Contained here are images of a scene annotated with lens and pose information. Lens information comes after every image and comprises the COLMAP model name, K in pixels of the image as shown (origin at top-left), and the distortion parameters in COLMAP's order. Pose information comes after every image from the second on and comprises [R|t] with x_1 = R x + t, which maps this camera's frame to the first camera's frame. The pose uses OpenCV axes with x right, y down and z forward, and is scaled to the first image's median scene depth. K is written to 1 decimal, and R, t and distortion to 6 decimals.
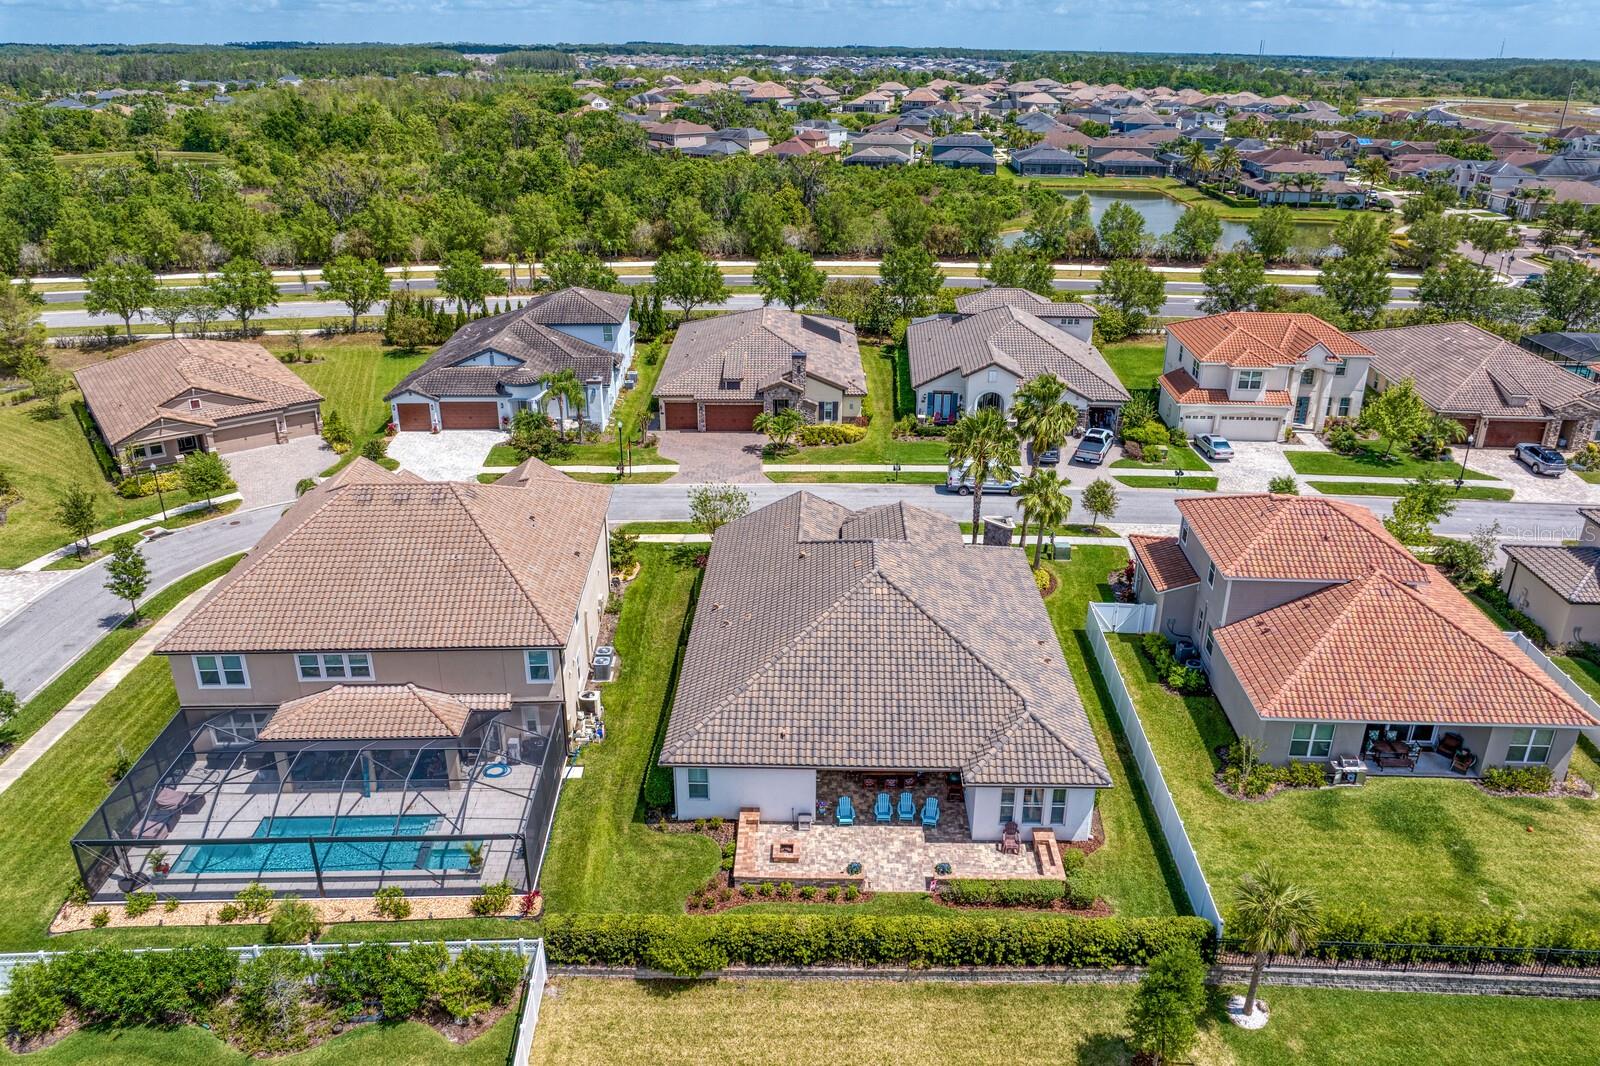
lens RADIAL K [[1128.5, 0, 807.4], [0, 1128.5, 513.1], [0, 0, 1]] dist [-0.033515, -0.002952]
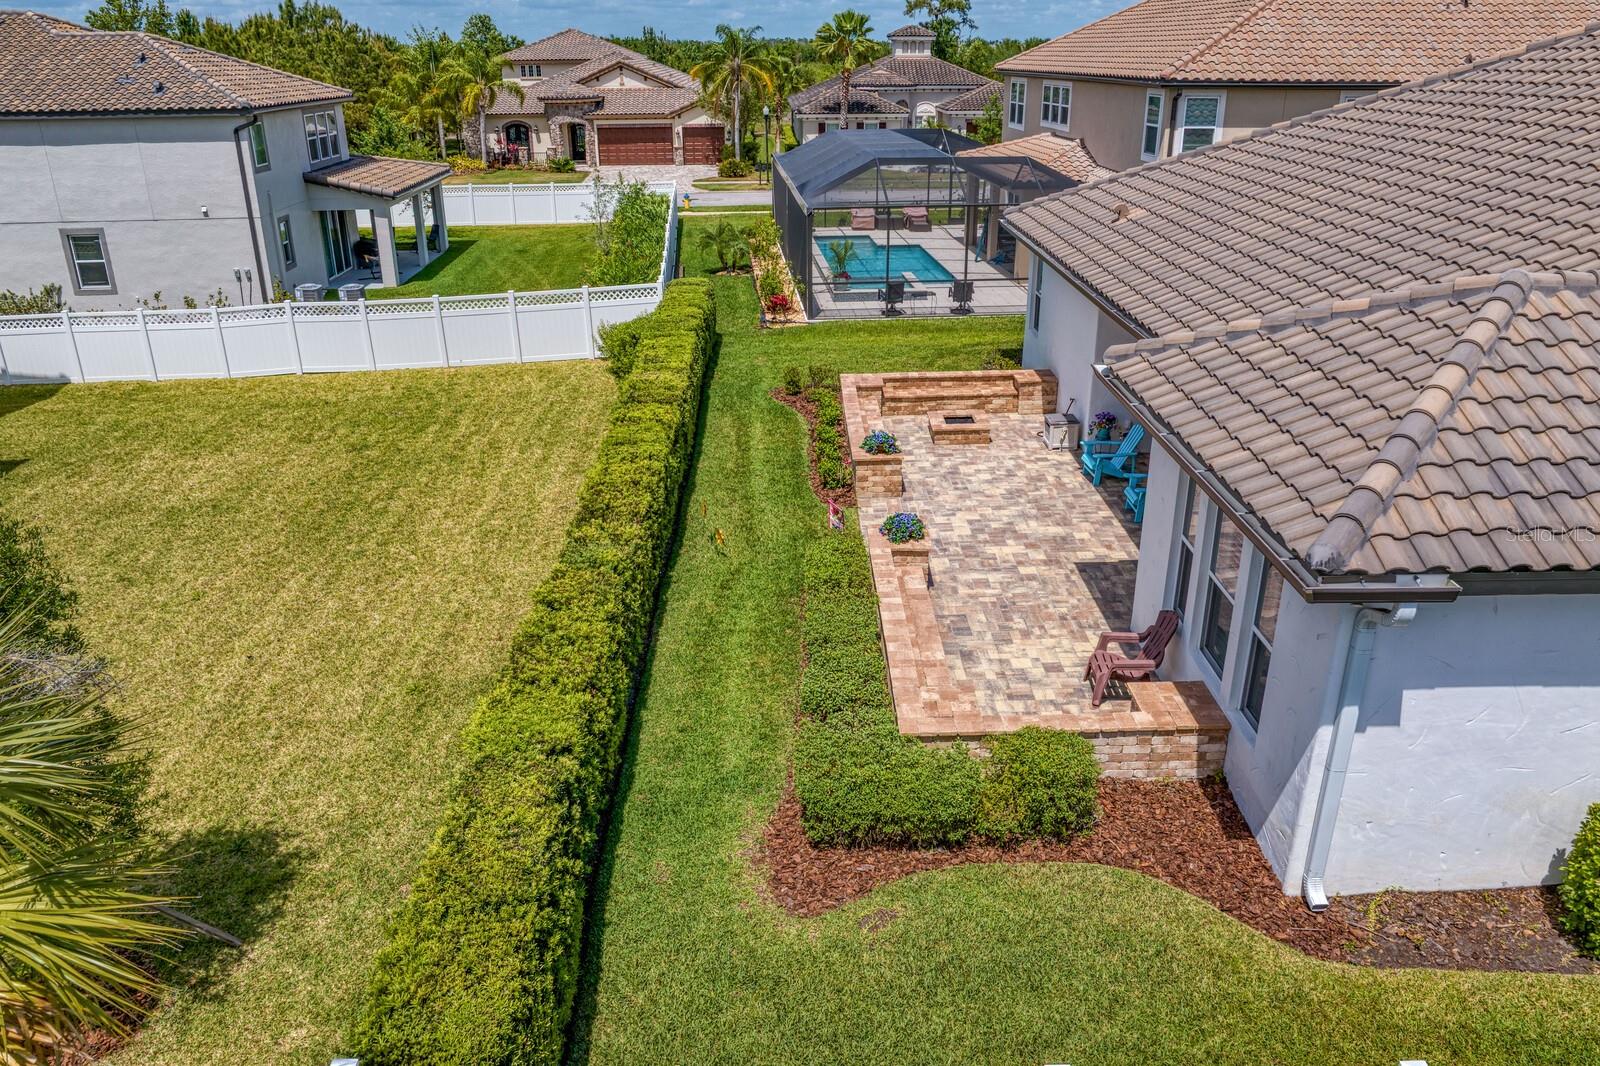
lens RADIAL K [[1131.3, 0, 806.6], [0, 1131.3, 510.2], [0, 0, 1]] dist [-0.049207, 0.017177]
pose [[0.034540, 0.371450, -0.927810, 0.416696], [-0.378377, 0.864116, 0.331865, 0.200163], [0.925007, 0.339600, 0.170395, 0.873725]]
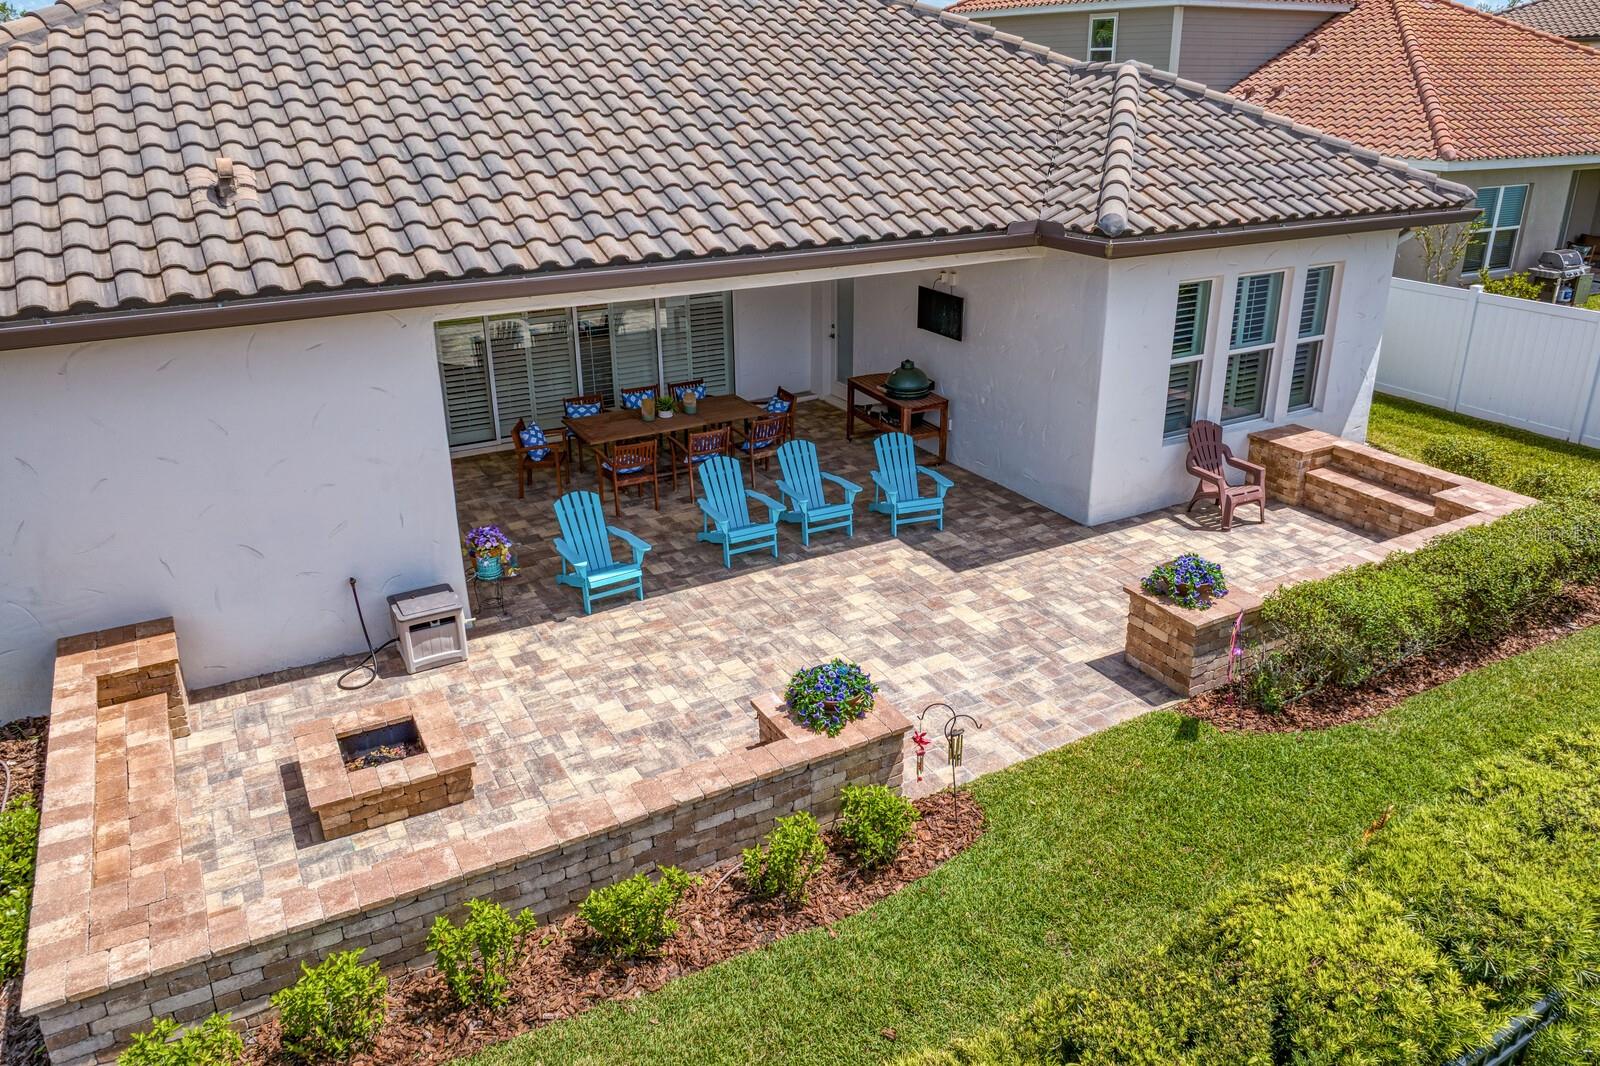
lens RADIAL K [[1128.5, 0, 807.4], [0, 1128.5, 513.1], [0, 0, 1]] dist [-0.033515, -0.002952]
pose [[0.860672, -0.196831, 0.469576, -0.036105], [0.207297, 0.977820, 0.029922, 0.270227], [-0.465050, 0.071589, 0.882385, 0.809116]]
